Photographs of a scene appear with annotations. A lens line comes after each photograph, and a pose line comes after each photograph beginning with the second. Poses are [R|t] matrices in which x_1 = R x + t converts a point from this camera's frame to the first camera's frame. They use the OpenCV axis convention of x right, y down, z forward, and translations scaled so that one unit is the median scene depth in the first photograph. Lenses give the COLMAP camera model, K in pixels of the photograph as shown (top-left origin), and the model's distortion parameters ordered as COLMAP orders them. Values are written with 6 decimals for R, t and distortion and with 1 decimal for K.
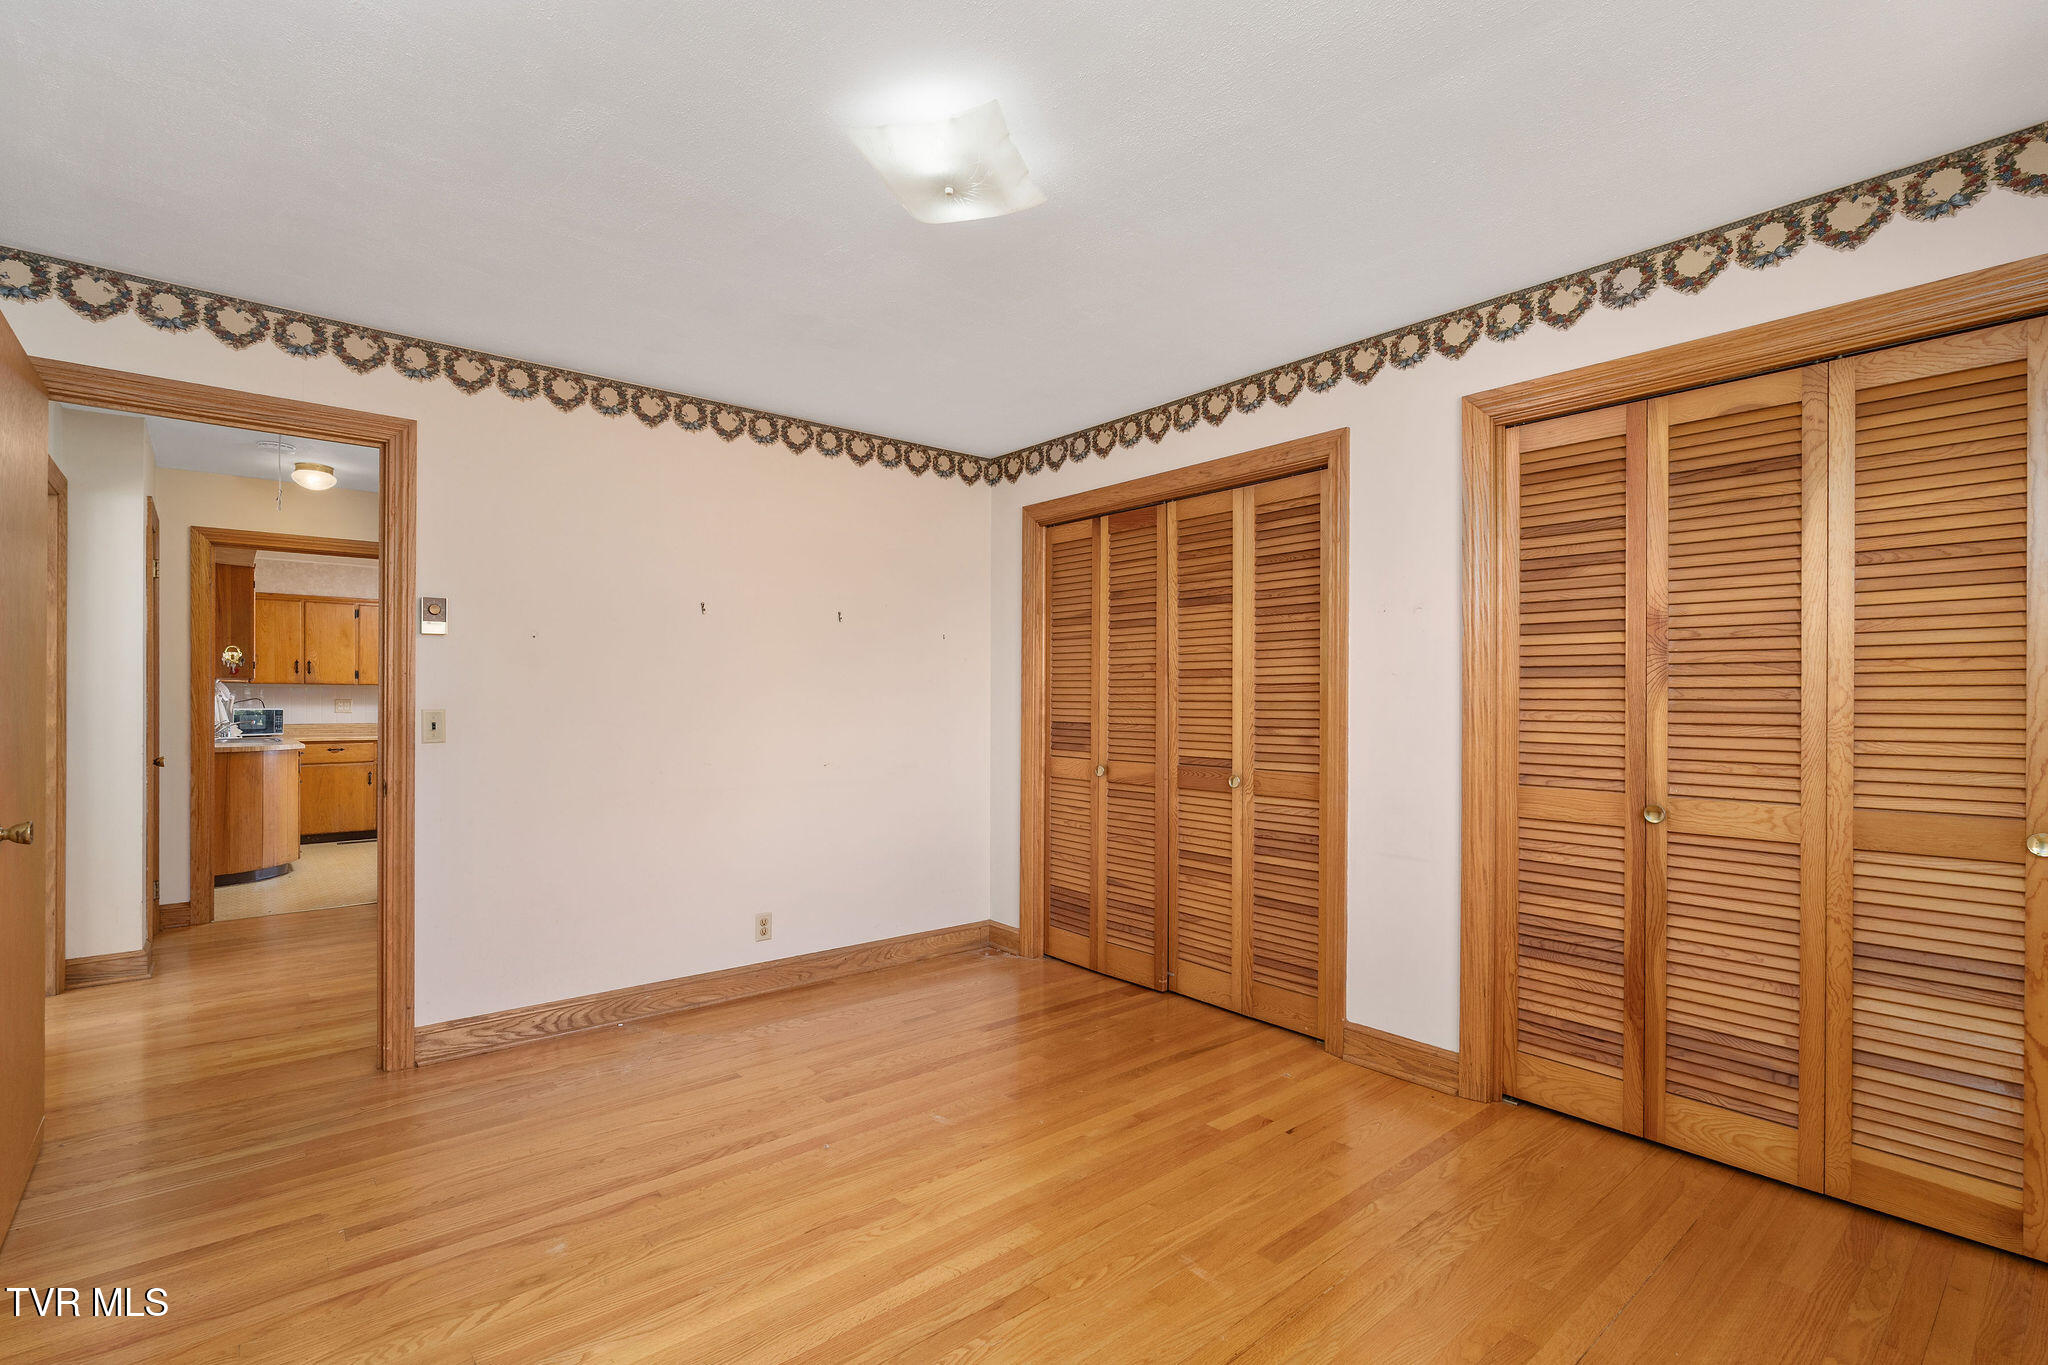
lens RADIAL K [[915.9, 0, 1006.4], [0, 915.9, 686.3], [0, 0, 1]] dist [-0.007717, -0.000009]
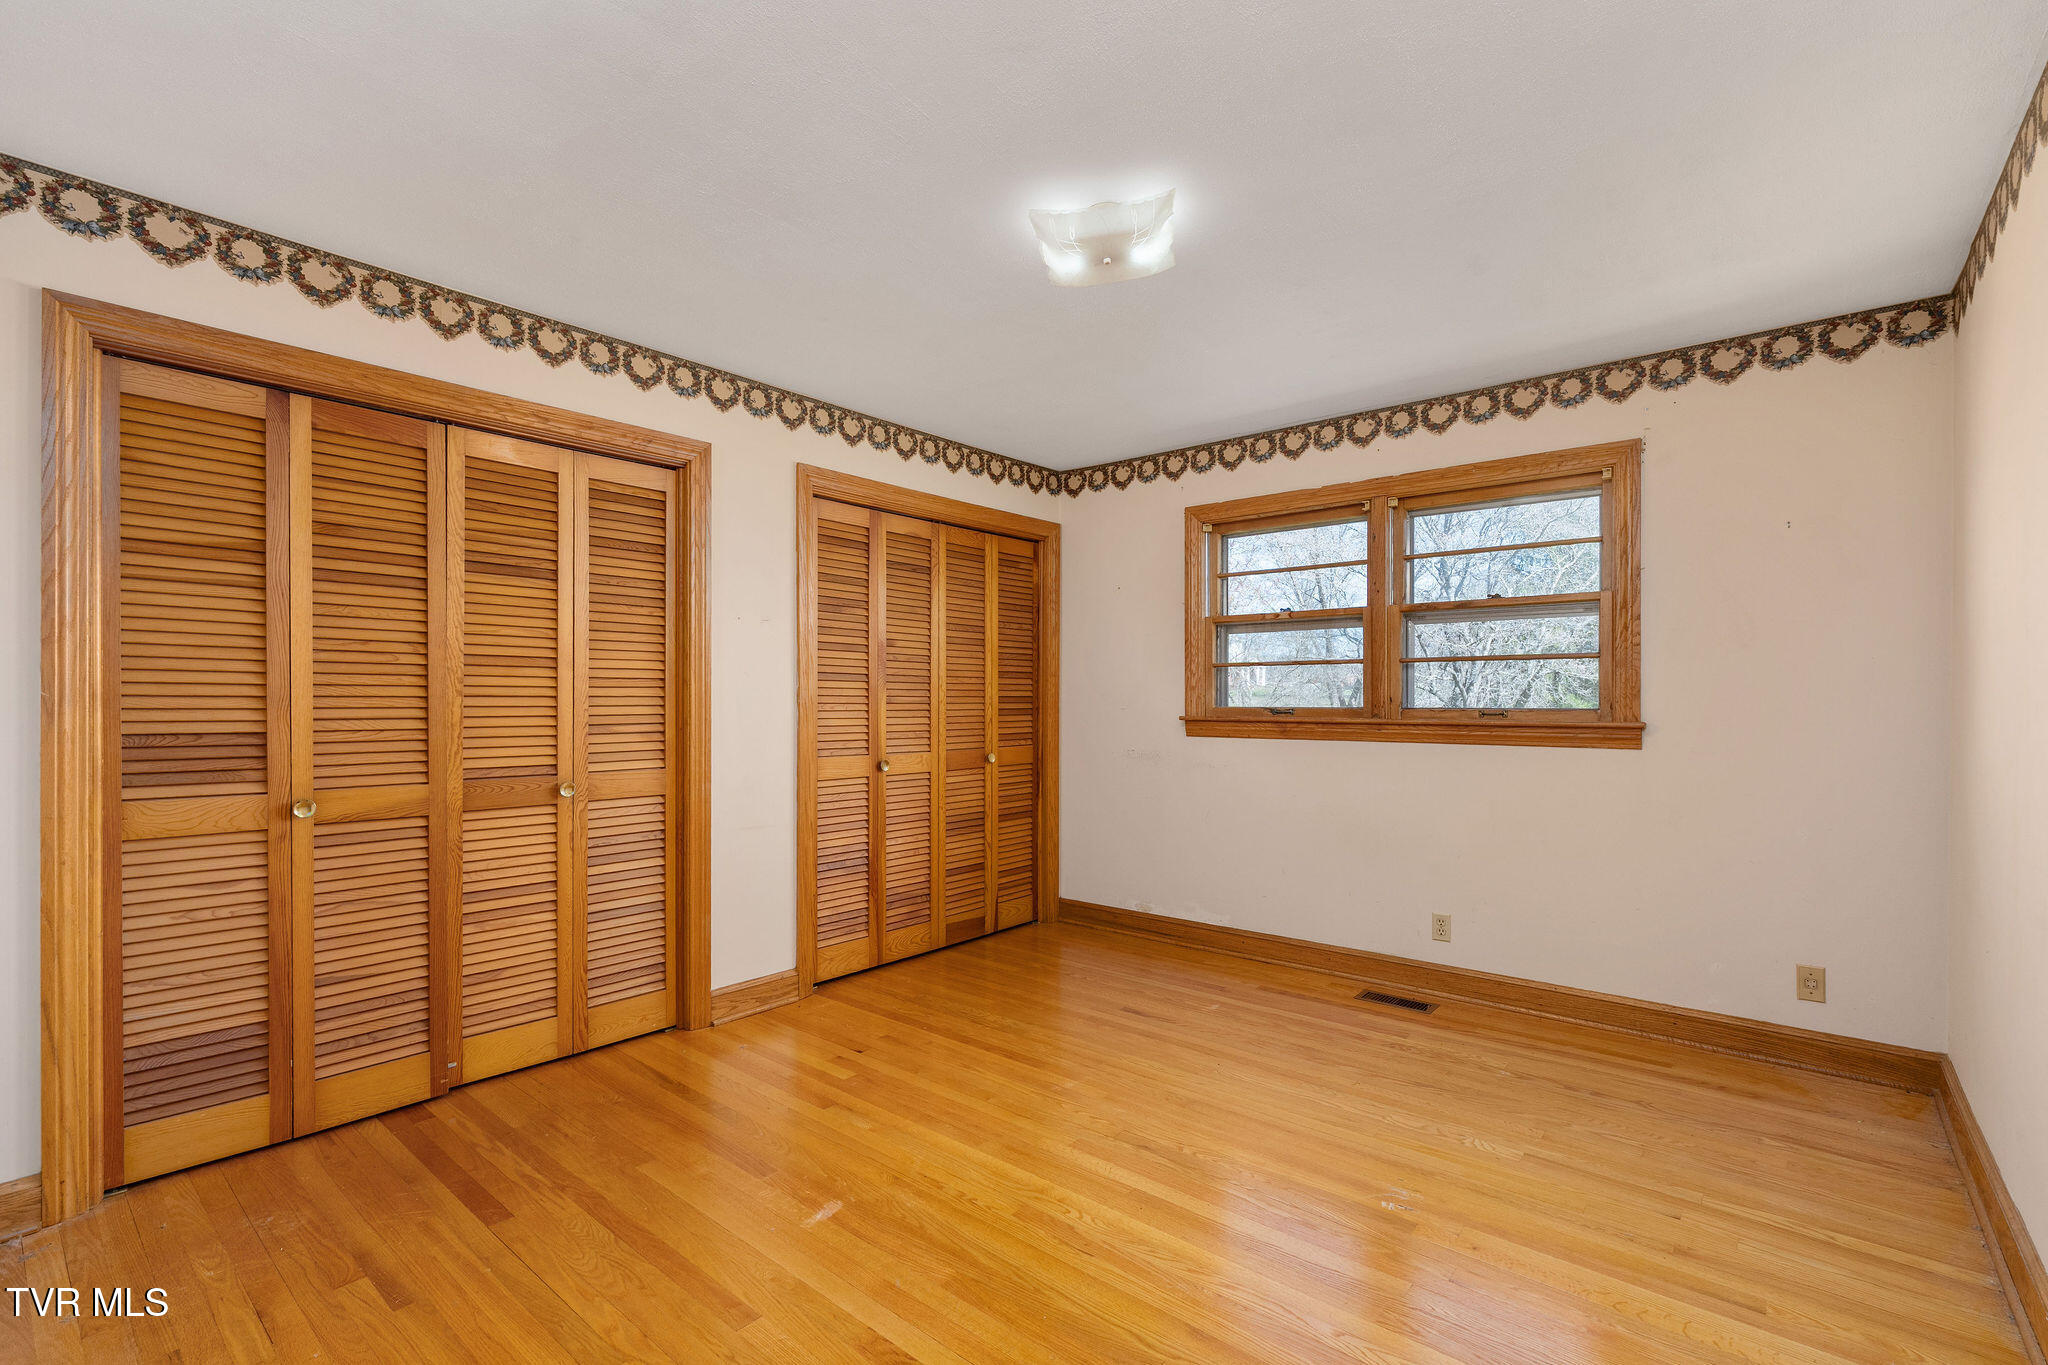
lens RADIAL K [[915.9, 0, 1007.7], [0, 915.9, 700.5], [0, 0, 1]] dist [-0.007717, -0.000009]
pose [[-0.161176, -0.001010, 0.986925, -0.715635], [-0.015024, 0.999886, -0.001430, 0.016073], [-0.986811, -0.015058, -0.161172, 0.783536]]
